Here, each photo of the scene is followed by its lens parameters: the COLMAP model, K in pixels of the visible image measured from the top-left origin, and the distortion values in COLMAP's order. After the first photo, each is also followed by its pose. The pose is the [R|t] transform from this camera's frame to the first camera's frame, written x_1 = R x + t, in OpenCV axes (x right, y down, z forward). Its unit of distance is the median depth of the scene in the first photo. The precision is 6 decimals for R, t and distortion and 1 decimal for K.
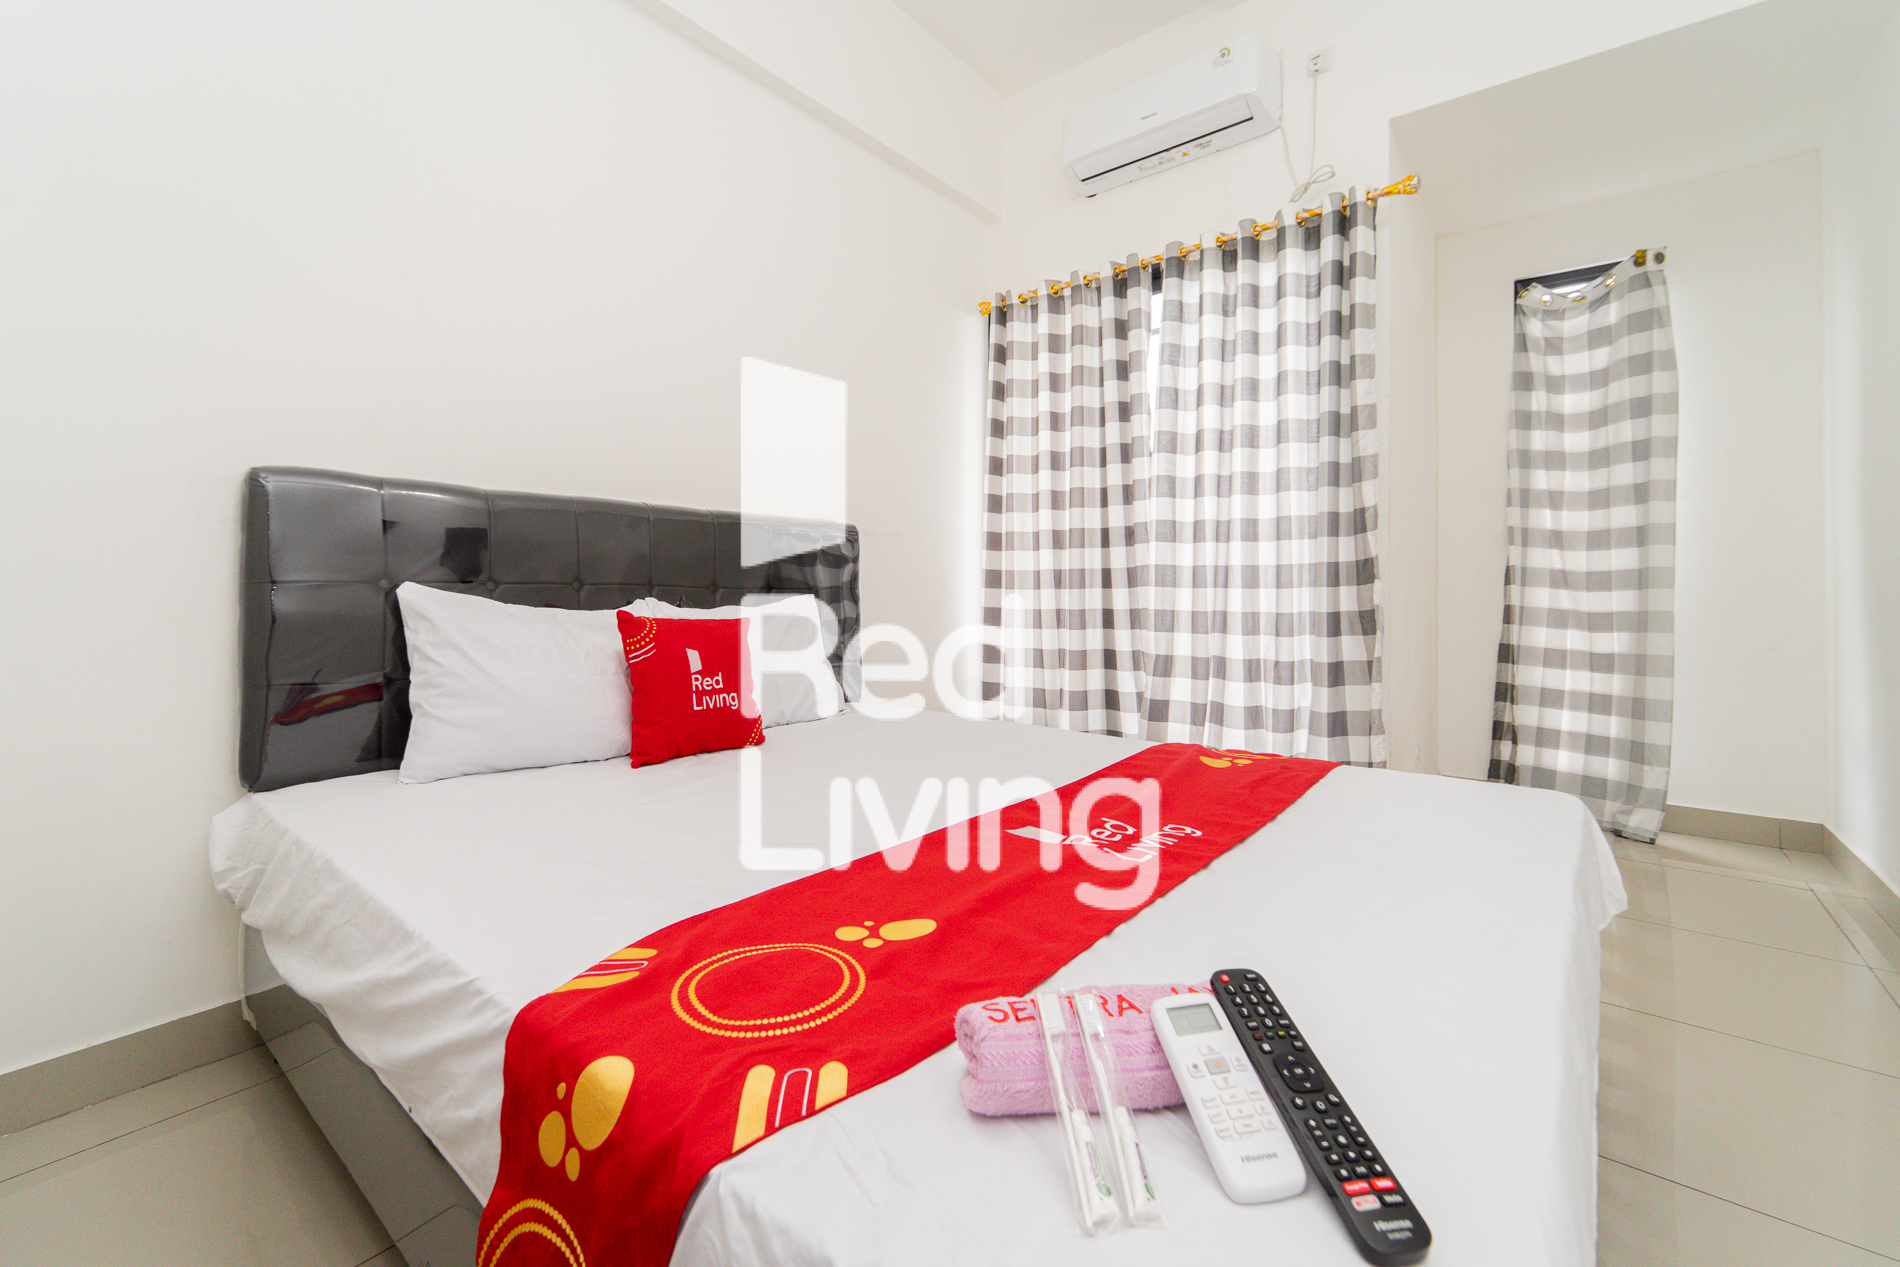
lens RADIAL K [[781.7, 0, 951.0], [0, 781.7, 575.9], [0, 0, 1]] dist [-0.002204, -0.000589]
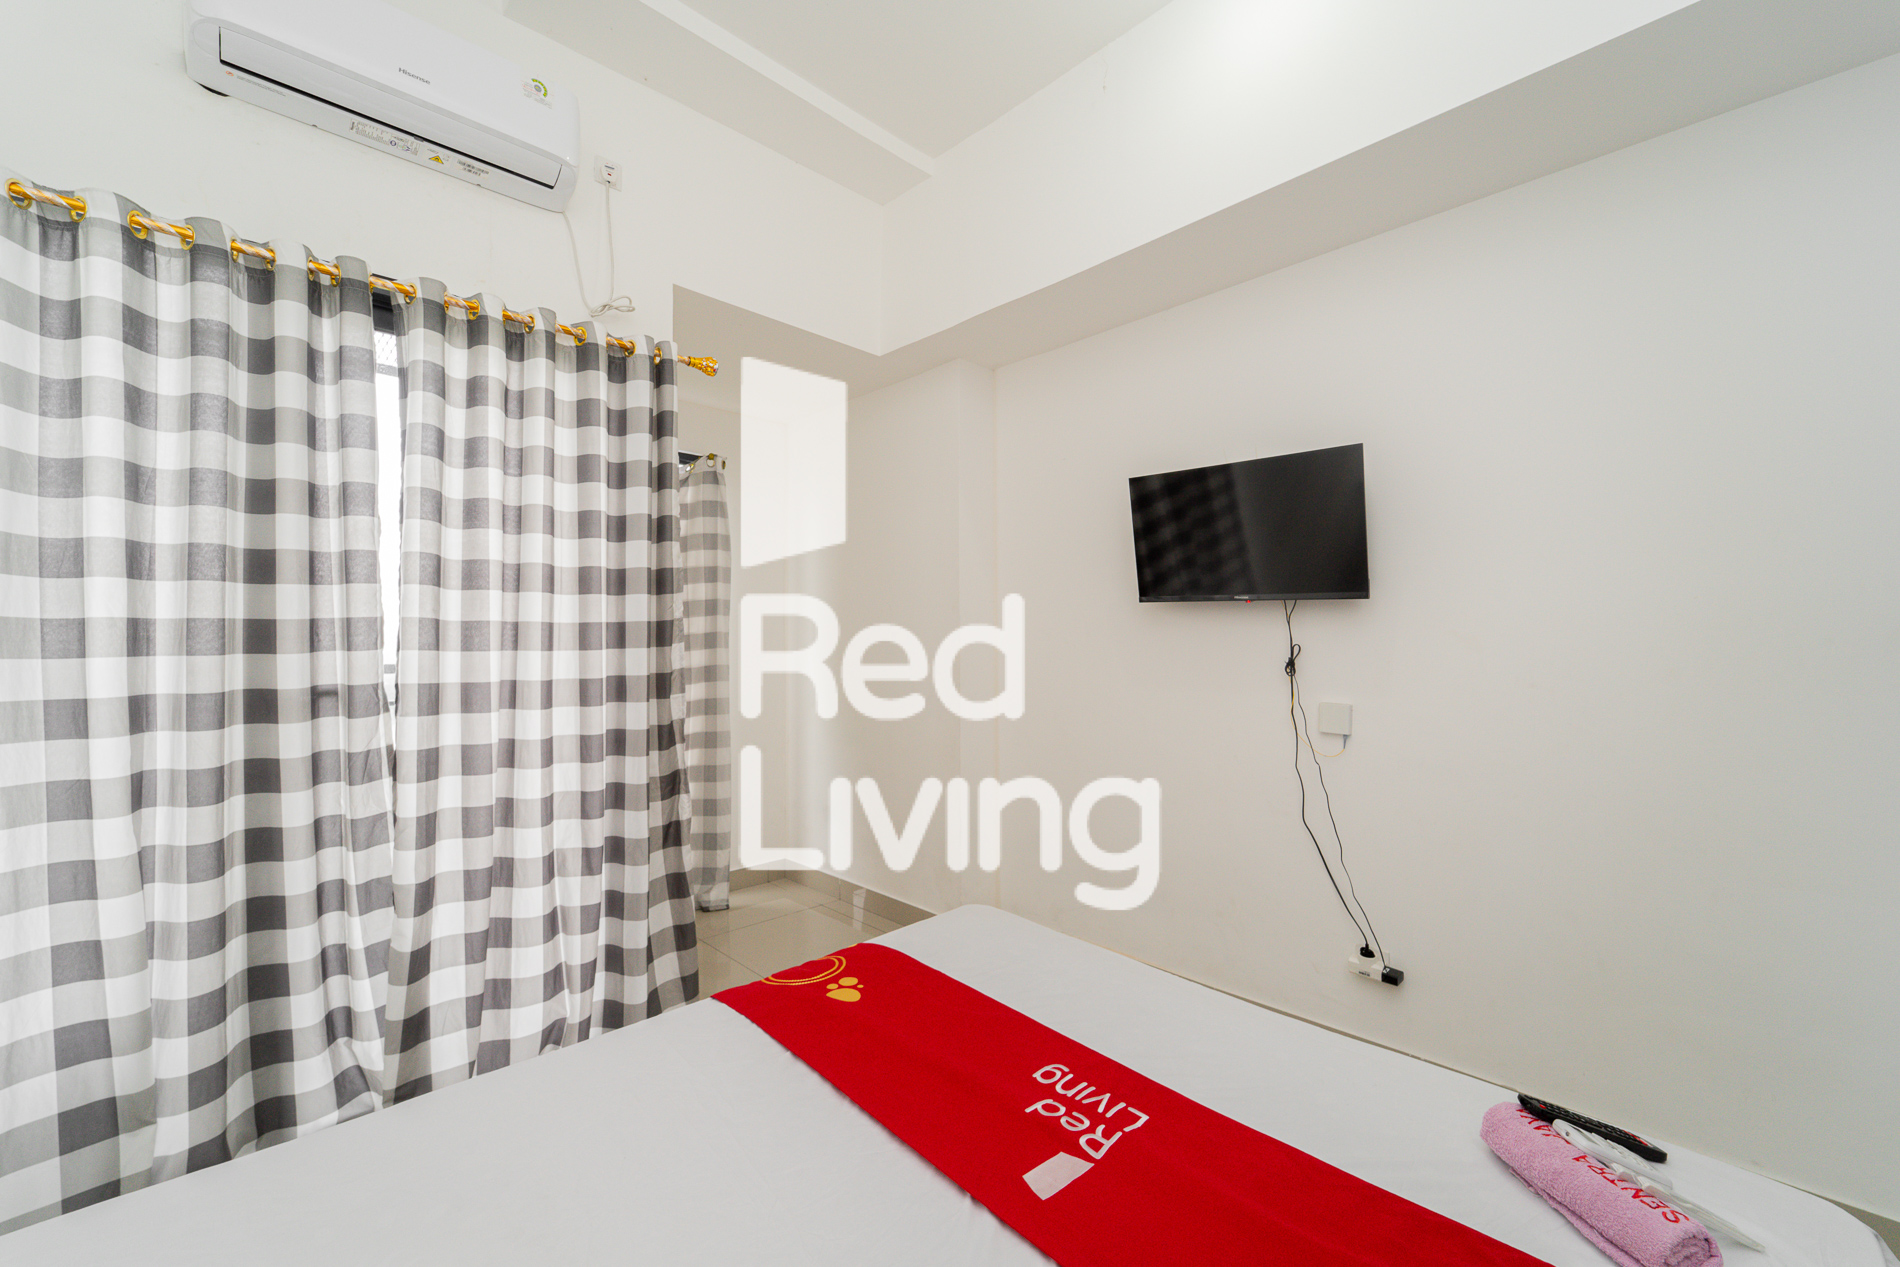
lens RADIAL K [[757.0, 0, 951.3], [0, 757.0, 637.2], [0, 0, 1]] dist [-0.000049, -0.000348]
pose [[0.115171, 0.006552, 0.993324, -0.329145], [-0.007044, 0.999958, -0.005779, -0.109953], [-0.993321, -0.006332, 0.115212, 0.467089]]
